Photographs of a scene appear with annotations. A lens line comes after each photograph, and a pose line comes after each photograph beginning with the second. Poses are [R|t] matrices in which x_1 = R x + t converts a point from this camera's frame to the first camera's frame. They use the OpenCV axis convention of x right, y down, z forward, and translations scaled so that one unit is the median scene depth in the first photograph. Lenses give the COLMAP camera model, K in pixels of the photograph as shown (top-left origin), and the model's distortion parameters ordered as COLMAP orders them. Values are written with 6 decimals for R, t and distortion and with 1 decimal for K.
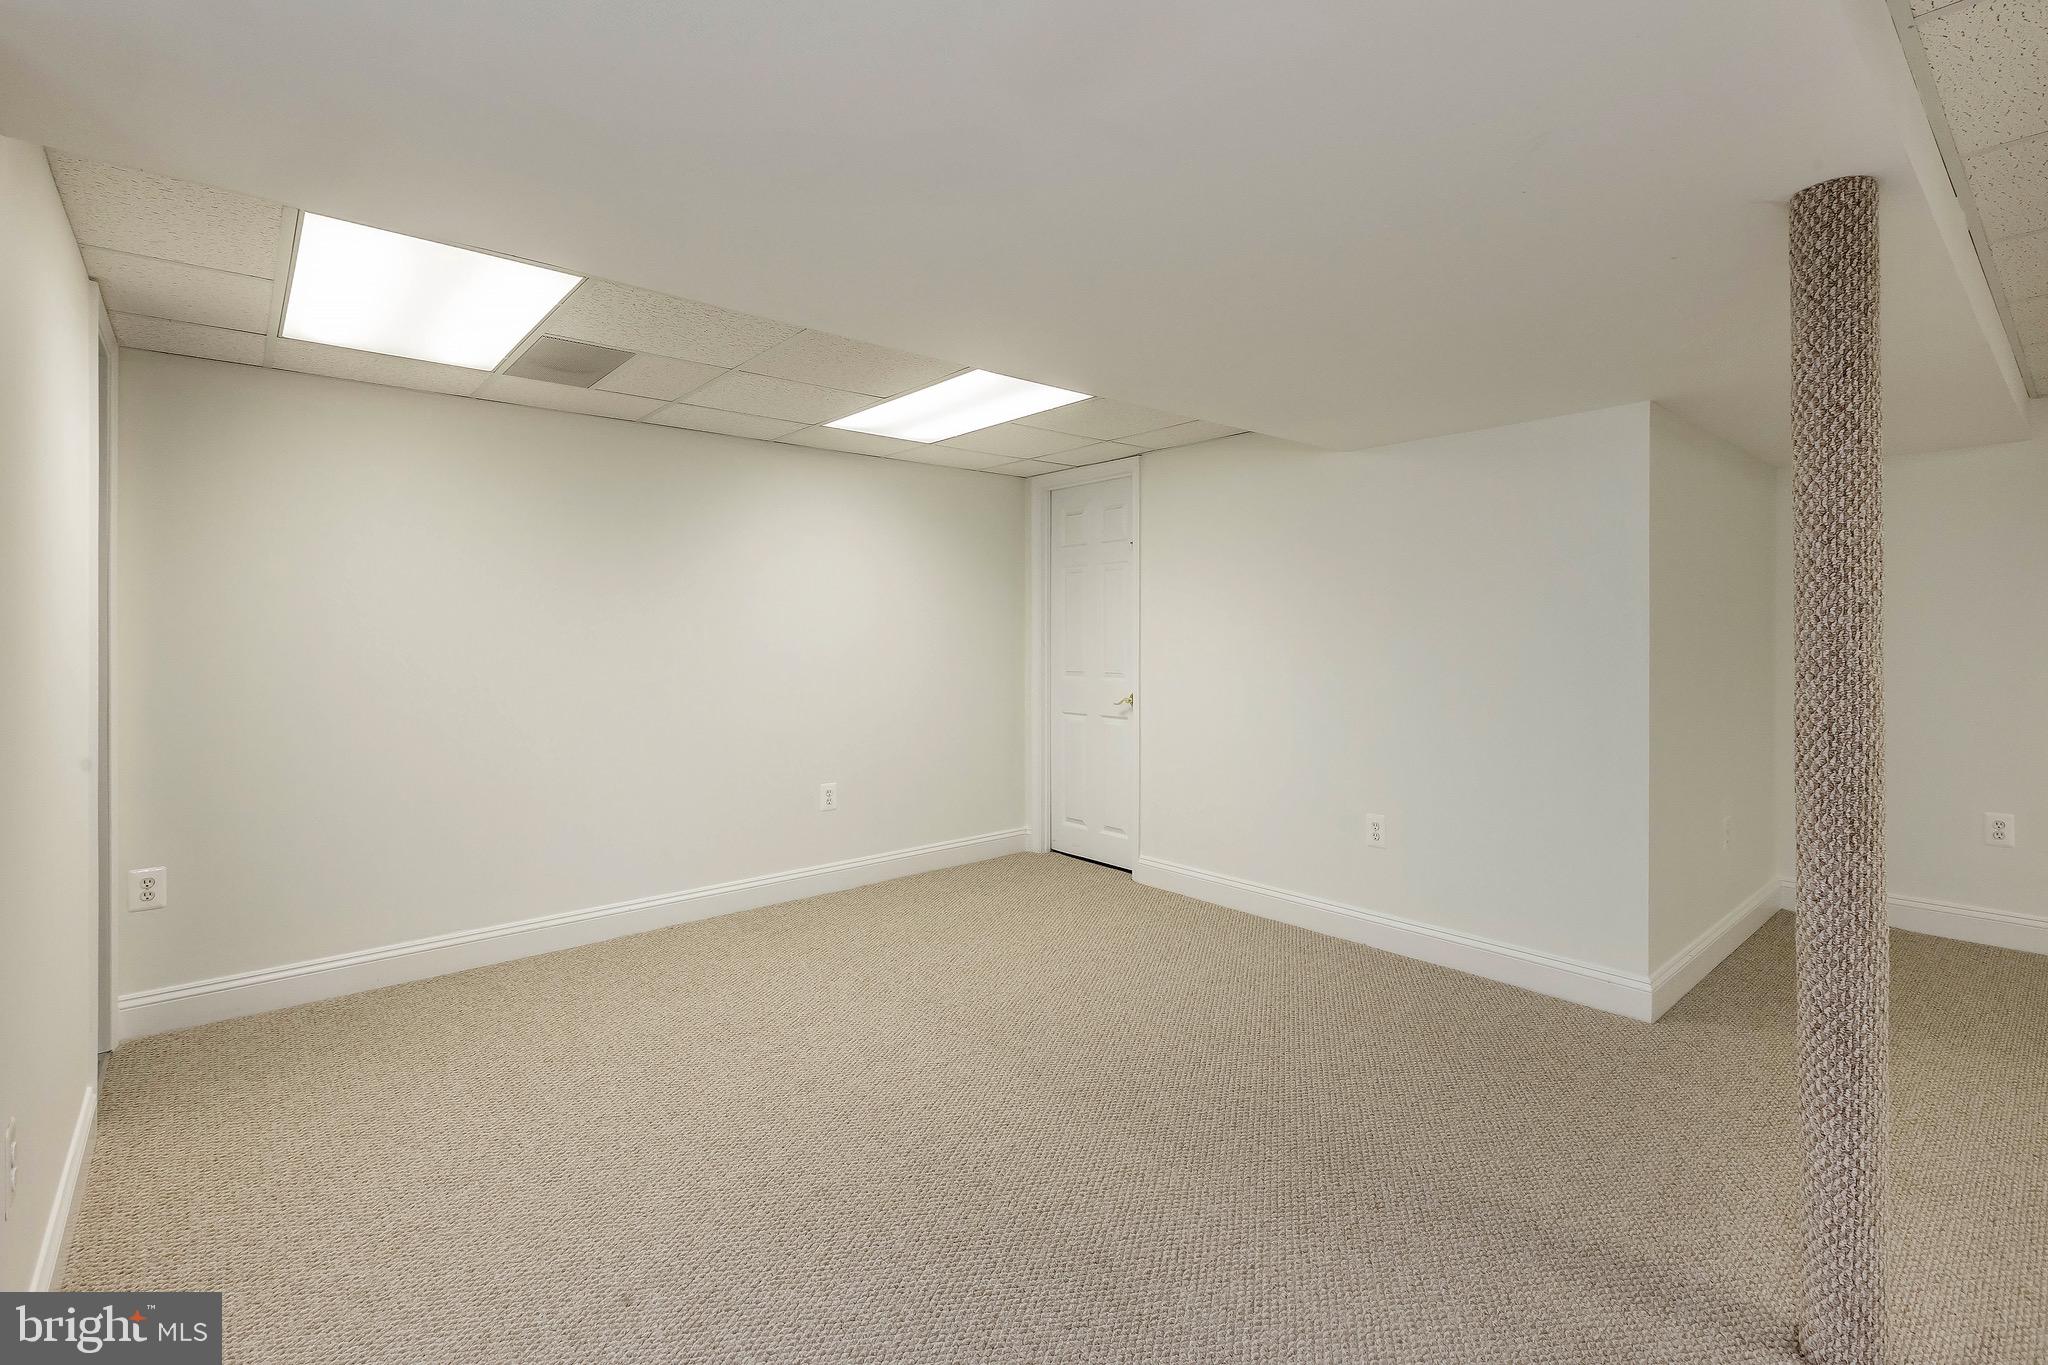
lens RADIAL K [[936.5, 0, 1025.4], [0, 936.5, 618.4], [0, 0, 1]] dist [0.000161, 0.000096]
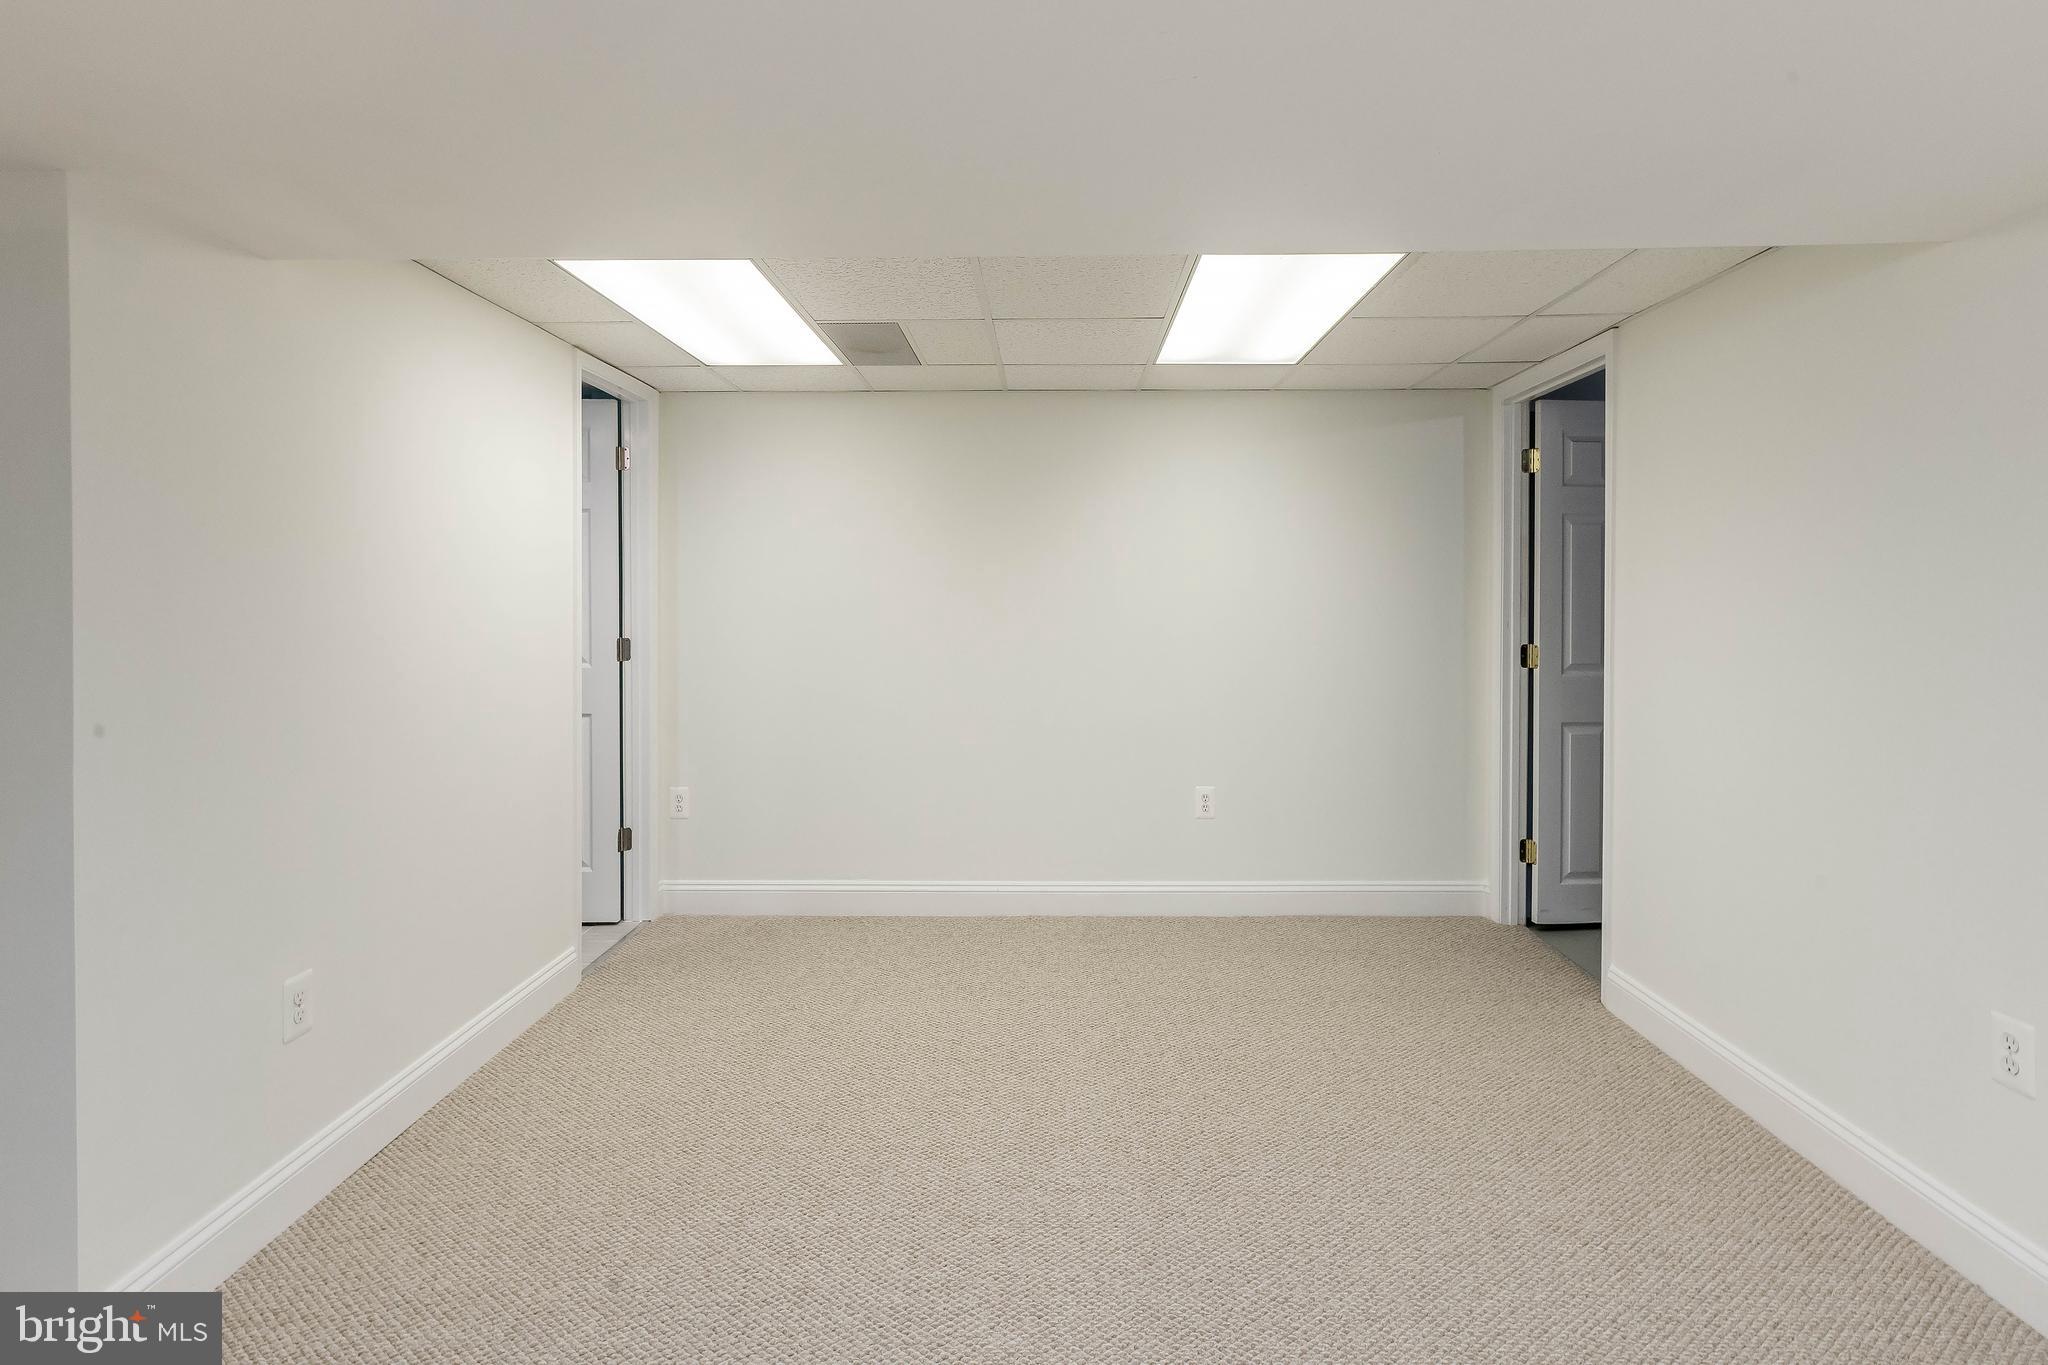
lens RADIAL K [[960.6, 0, 1030.1], [0, 960.6, 599.7], [0, 0, 1]] dist [-0.001205, -0.000049]
pose [[0.745350, 0.000530, -0.666673, 0.286704], [0.013960, 0.999768, 0.016402, -0.010169], [0.666527, -0.021531, 0.745170, 0.288906]]
